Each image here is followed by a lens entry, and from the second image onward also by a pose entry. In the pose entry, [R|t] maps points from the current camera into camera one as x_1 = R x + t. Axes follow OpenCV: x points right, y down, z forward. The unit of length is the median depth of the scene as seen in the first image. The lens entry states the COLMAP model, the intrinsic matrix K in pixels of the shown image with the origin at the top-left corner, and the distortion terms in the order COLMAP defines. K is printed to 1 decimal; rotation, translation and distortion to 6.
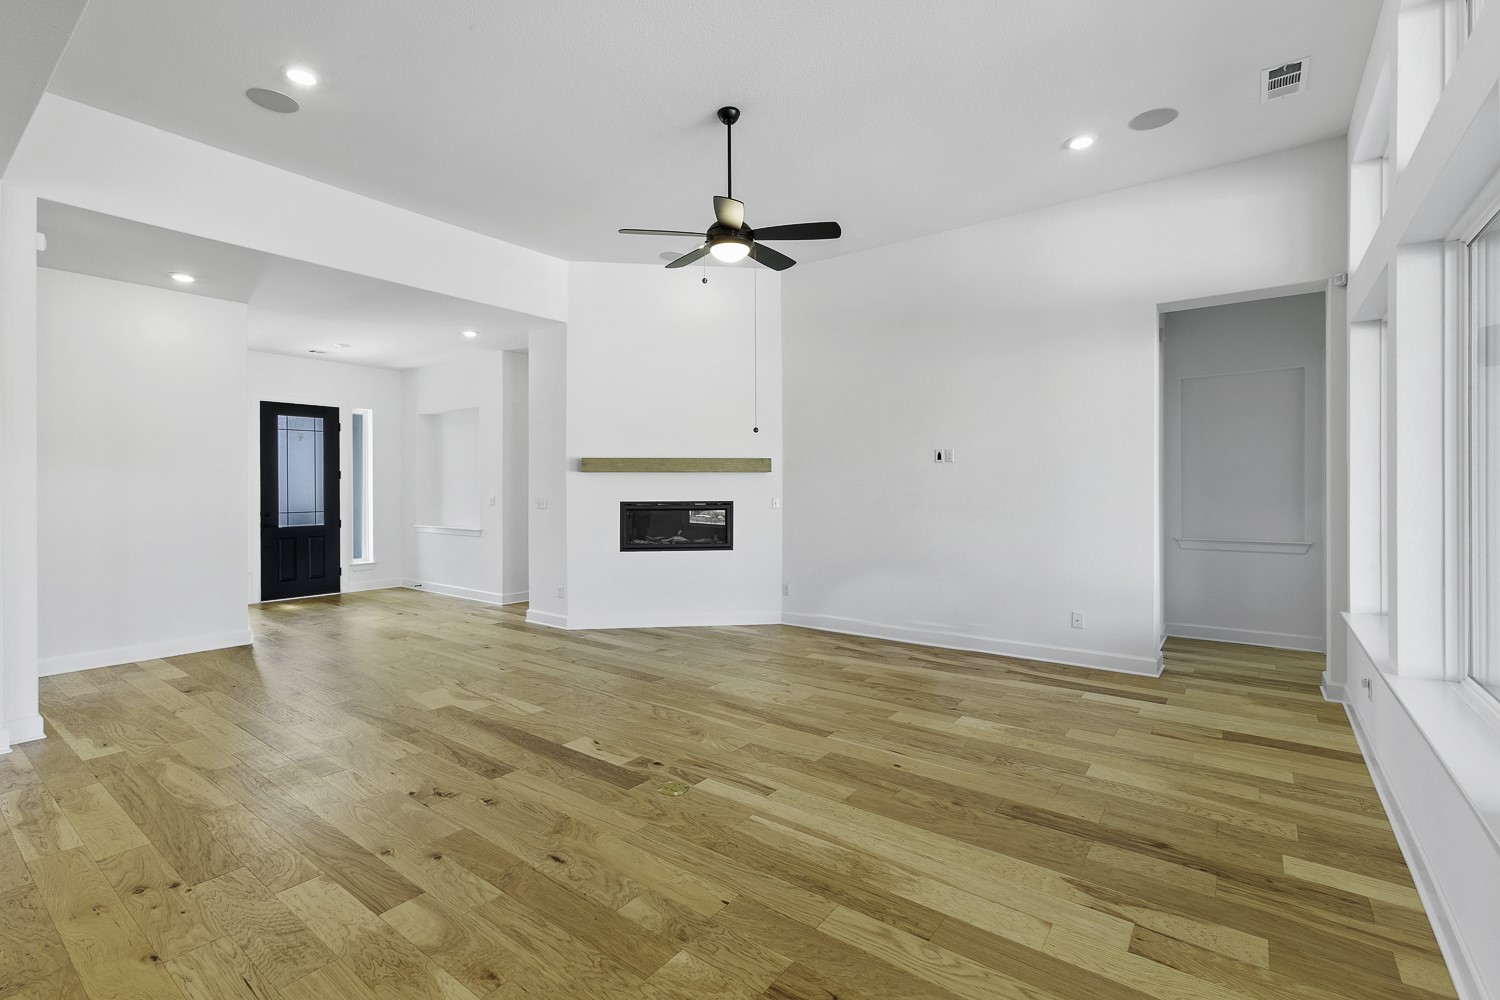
lens RADIAL K [[682.8, 0, 723.7], [0, 682.8, 489.8], [0, 0, 1]] dist [-0.001216, 0.001226]
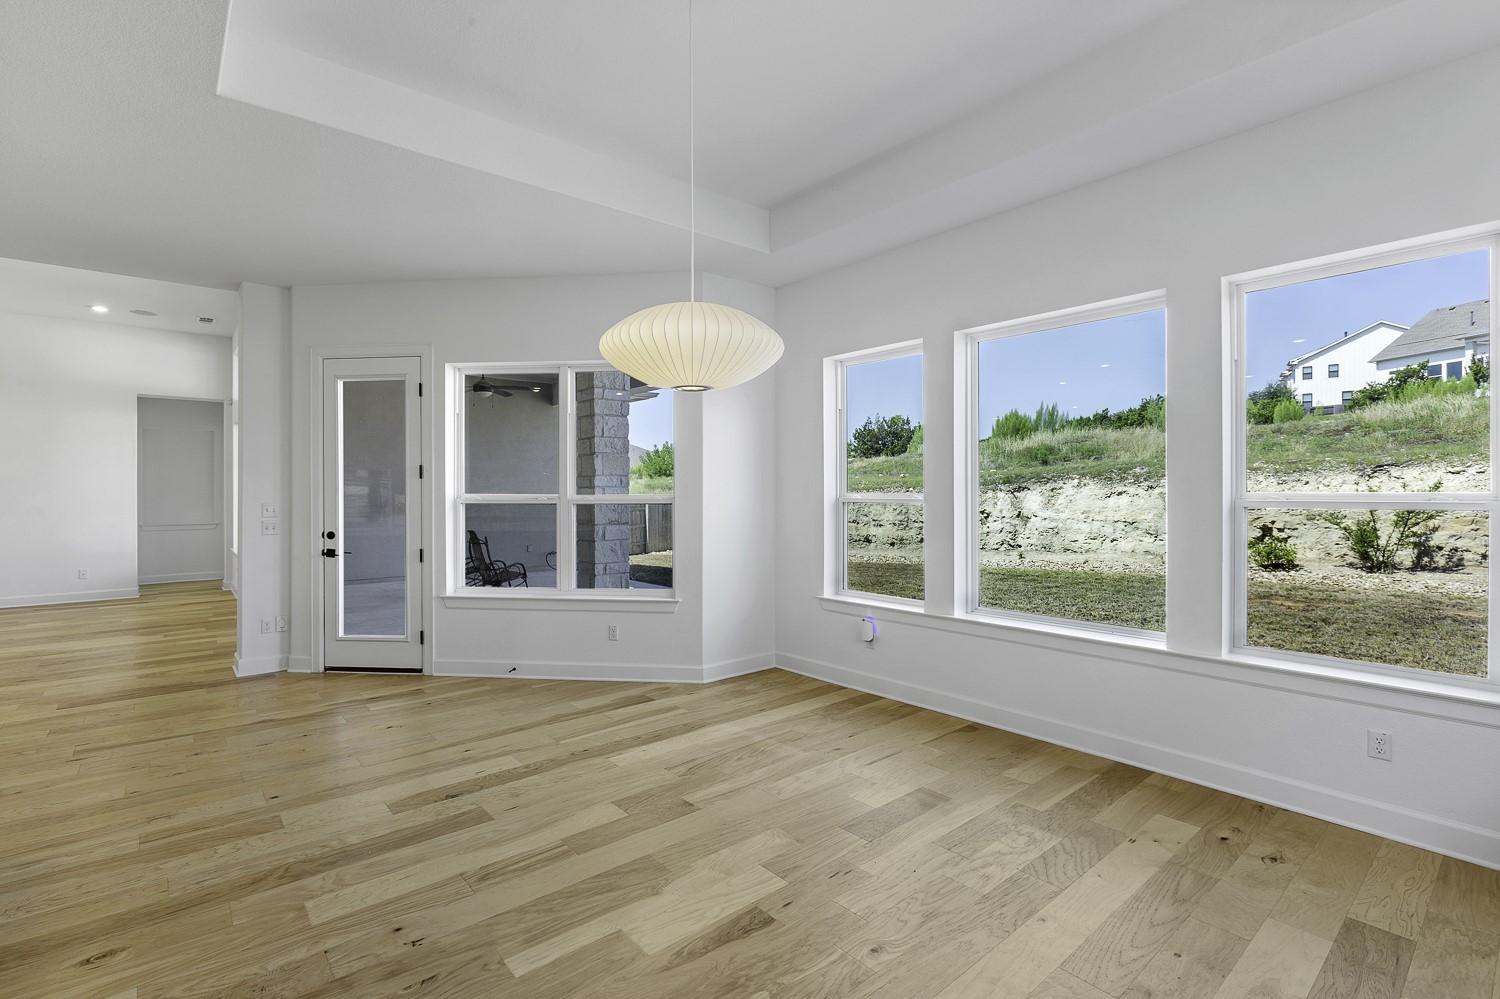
lens RADIAL K [[682.8, 0, 723.7], [0, 682.8, 489.3], [0, 0, 1]] dist [-0.001216, 0.001226]
pose [[0.214096, 0.004165, 0.976804, -1.023940], [0.007313, 0.999956, -0.005867, 0.009832], [-0.976785, 0.008399, 0.214057, -1.171246]]
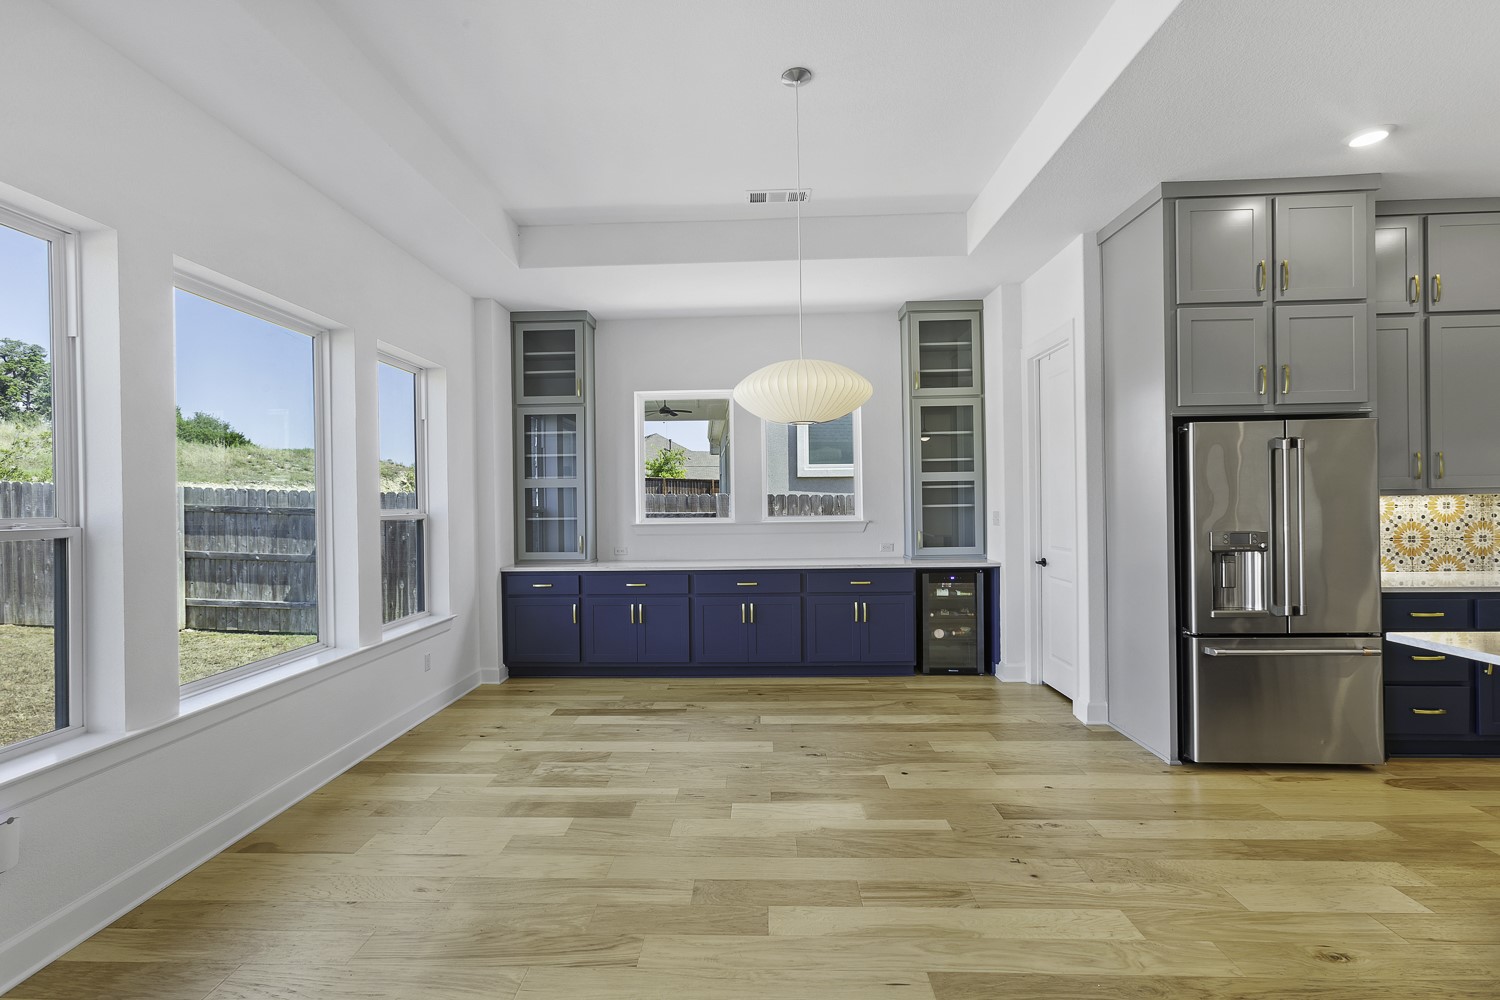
lens RADIAL K [[687.1, 0, 737.8], [0, 687.1, 498.1], [0, 0, 1]] dist [-0.016686, 0.013822]
pose [[-0.808114, 0.006711, -0.588988, 0.039200], [0.011508, 0.999924, -0.004396, 0.007460], [0.588914, -0.010330, -0.808130, -0.448422]]
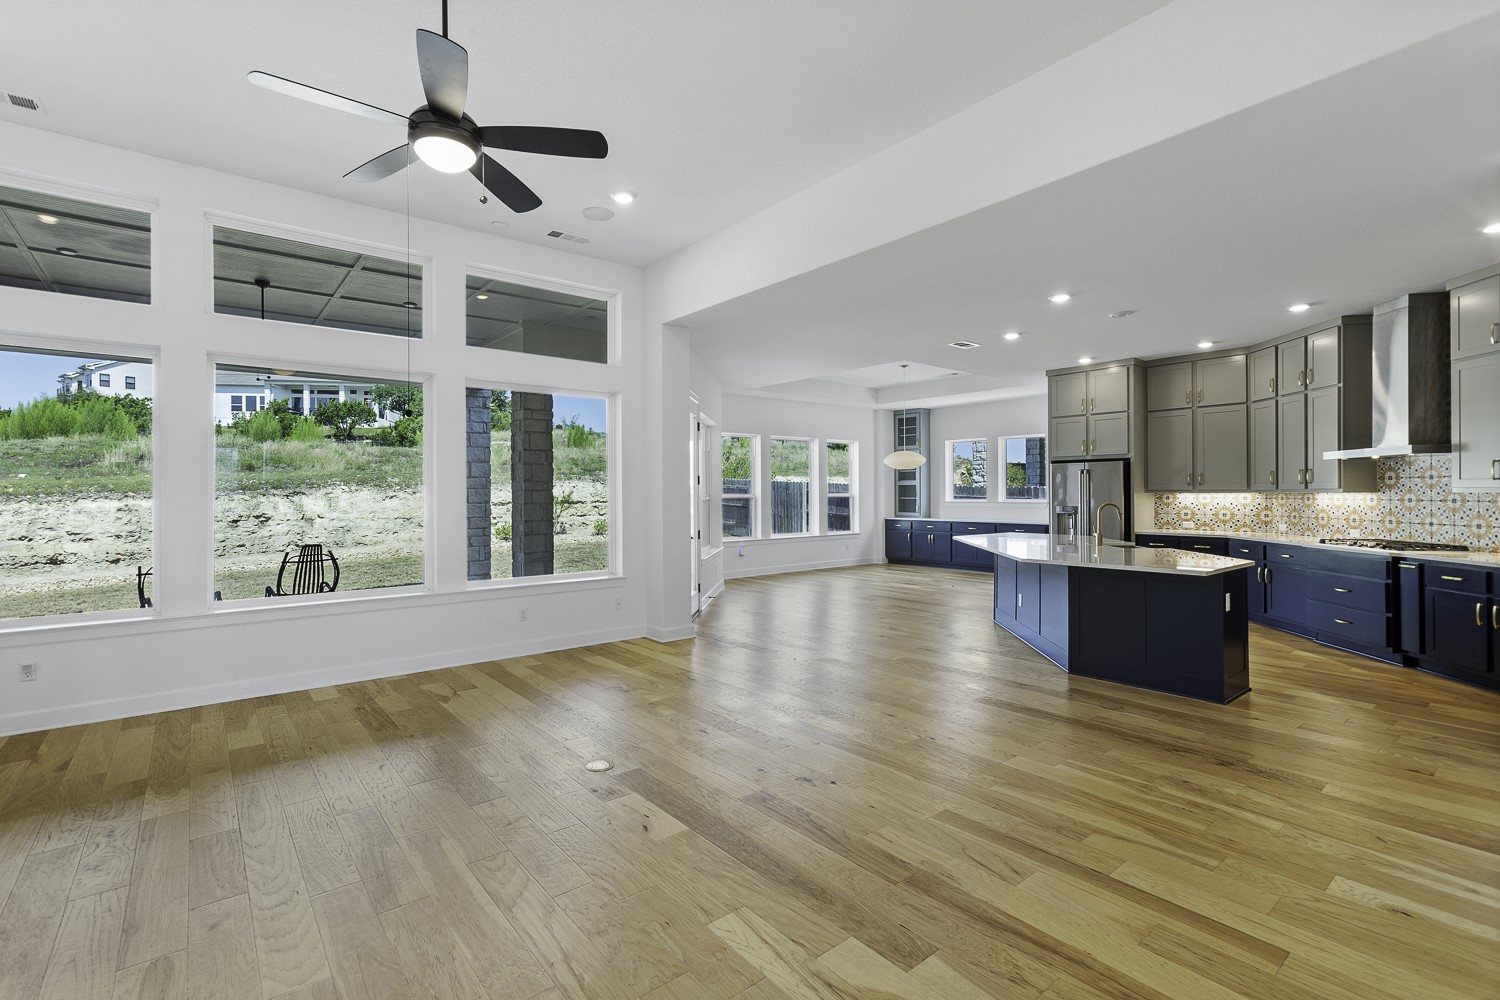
lens RADIAL K [[683.7, 0, 729.2], [0, 683.7, 491.8], [0, 0, 1]] dist [-0.002949, 0.010586]
pose [[-0.971804, 0.005946, 0.235715, -0.431014], [0.006883, 0.999971, 0.003153, -0.008700], [-0.235689, 0.004687, -0.971817, 1.610719]]
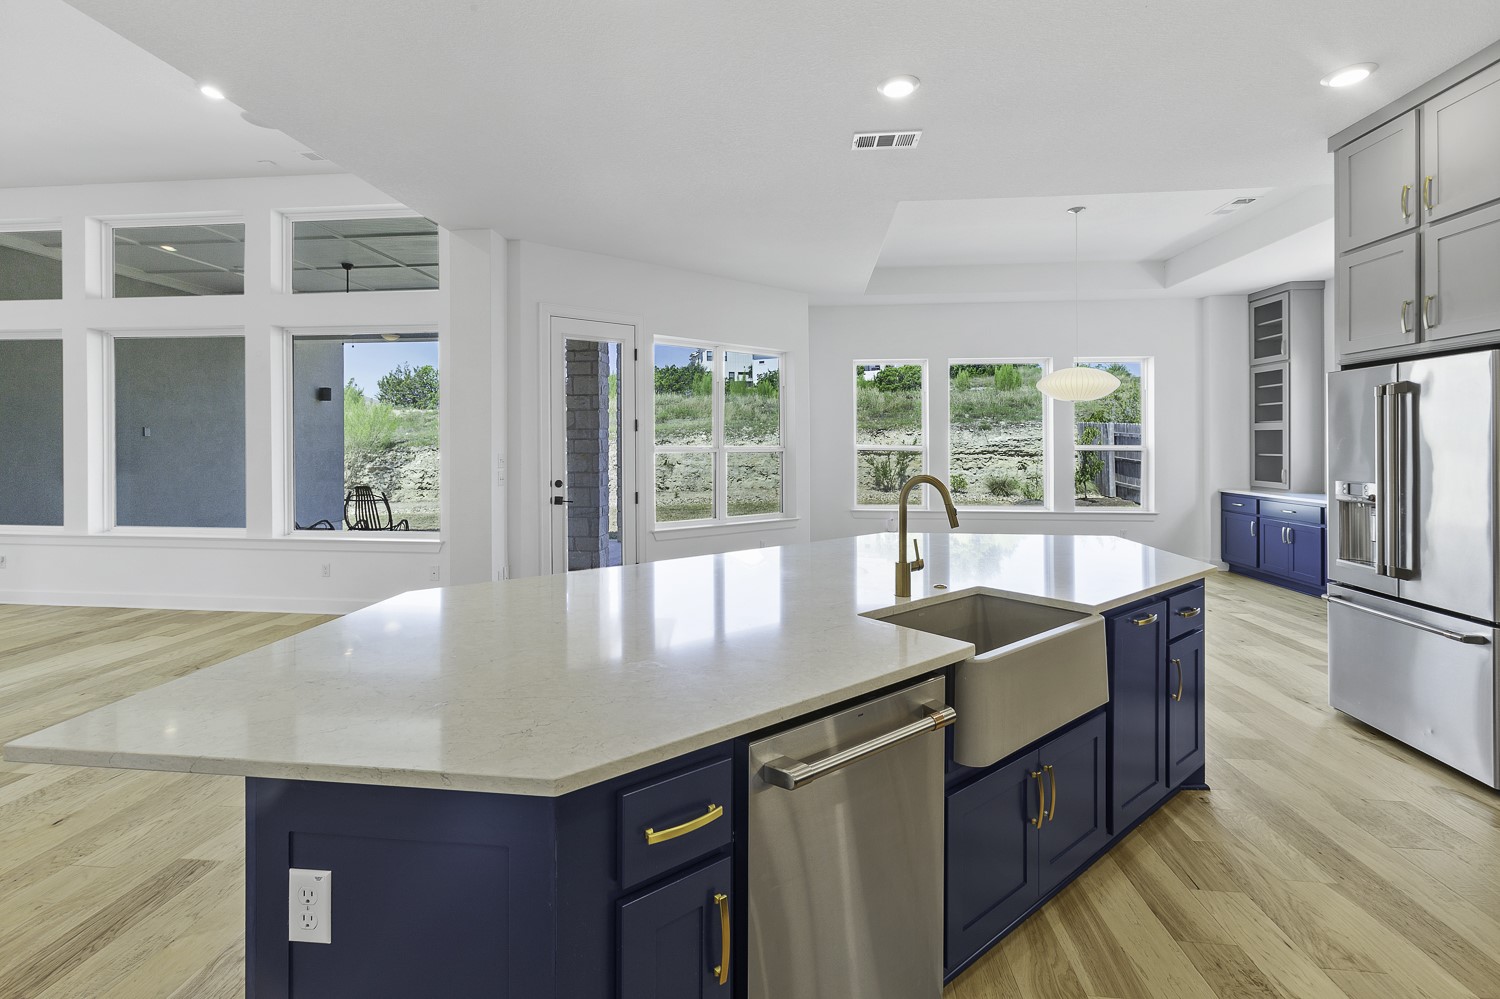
lens RADIAL K [[695.2, 0, 722.9], [0, 695.2, 442.2], [0, 0, 1]] dist [-0.002709, 0.000077]
pose [[-0.528992, 0.002775, 0.848622, -1.270819], [0.004712, 0.999989, -0.000334, 0.000148], [-0.848614, 0.003822, -0.528999, 0.326894]]
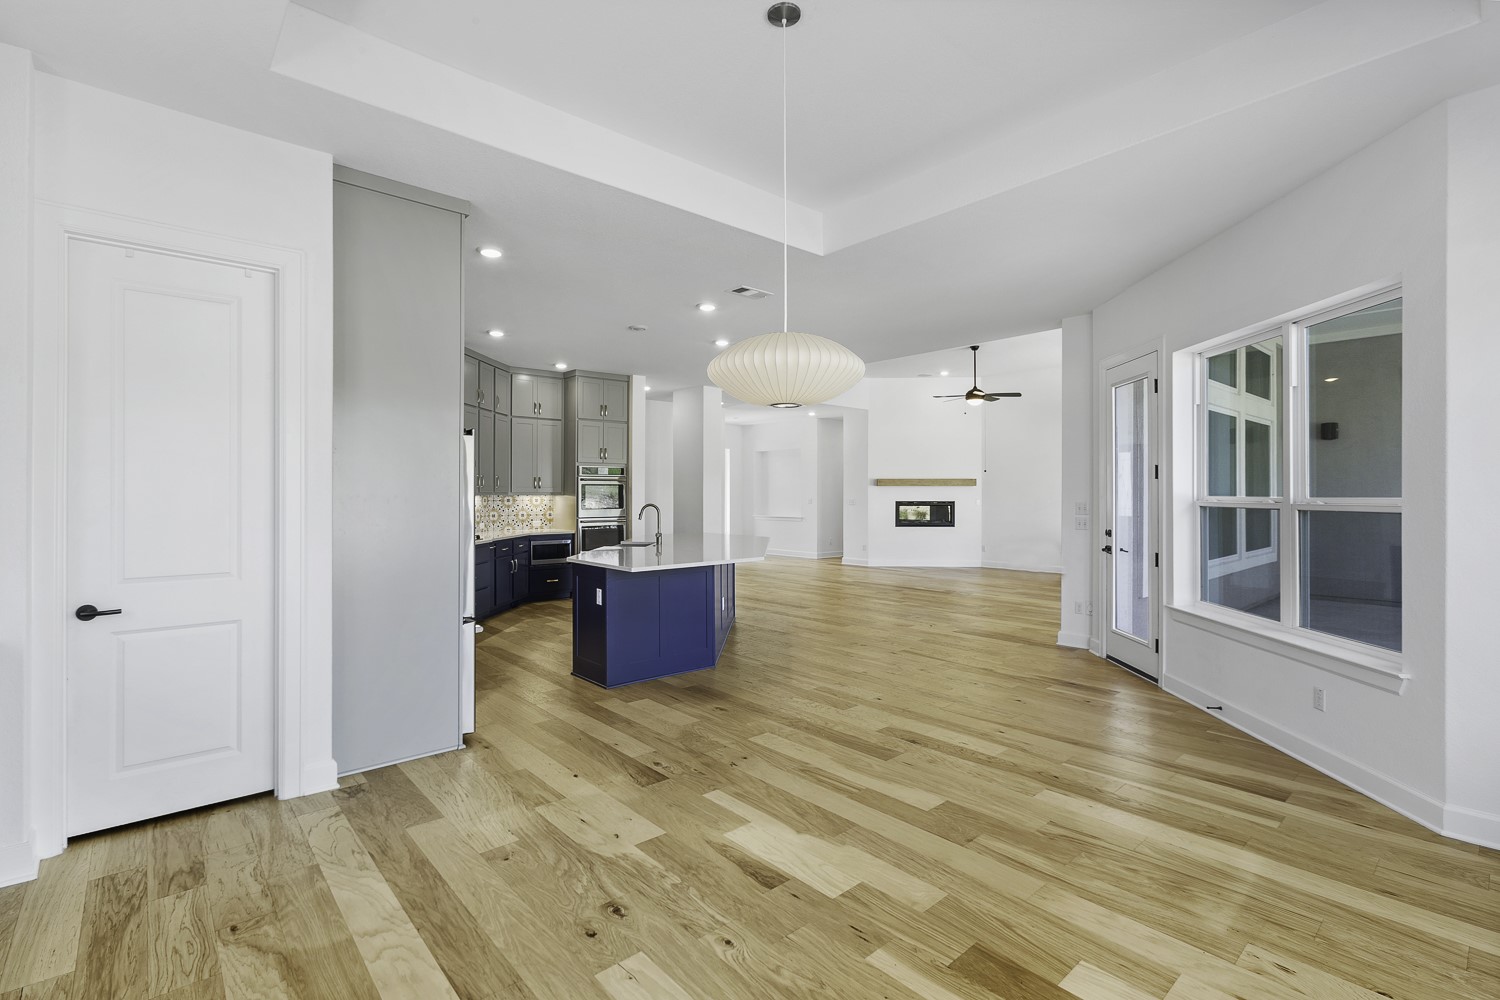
lens RADIAL K [[687.1, 0, 737.8], [0, 687.1, 498.1], [0, 0, 1]] dist [-0.016686, 0.013822]
pose [[0.982898, 0.000780, -0.184152, -0.391773], [-0.000699, 1.000000, 0.000500, 0.013046], [0.184152, -0.000363, 0.982898, -1.685423]]
